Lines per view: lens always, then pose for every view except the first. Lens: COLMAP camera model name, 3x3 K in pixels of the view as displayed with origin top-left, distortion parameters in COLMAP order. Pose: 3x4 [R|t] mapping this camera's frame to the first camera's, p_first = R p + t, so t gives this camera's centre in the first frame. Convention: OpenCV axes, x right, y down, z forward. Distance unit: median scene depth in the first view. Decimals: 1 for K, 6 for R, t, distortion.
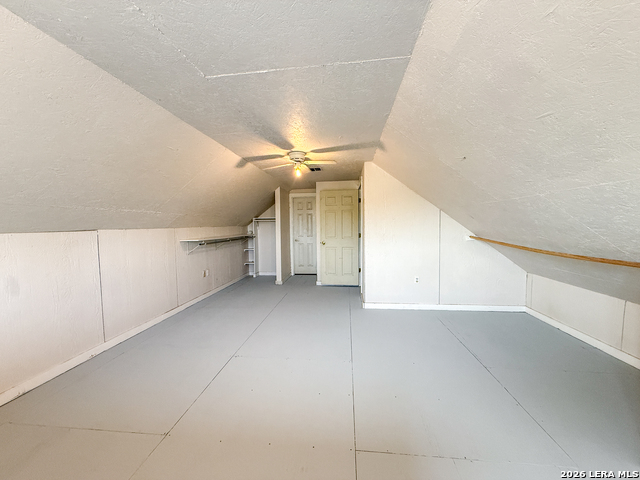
lens RADIAL K [[254.7, 0, 319.2], [0, 254.7, 240.4], [0, 0, 1]] dist [0.001644, -0.001249]
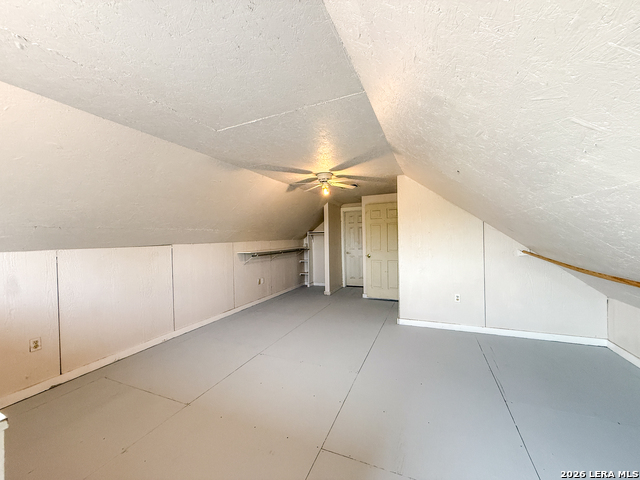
lens RADIAL K [[254.7, 0, 319.7], [0, 254.7, 240.5], [0, 0, 1]] dist [0.001644, -0.001249]
pose [[0.956573, -0.004448, -0.291459, 0.163325], [-0.008579, 0.999021, -0.043403, -0.007225], [0.291367, 0.044018, 0.955598, -0.030458]]
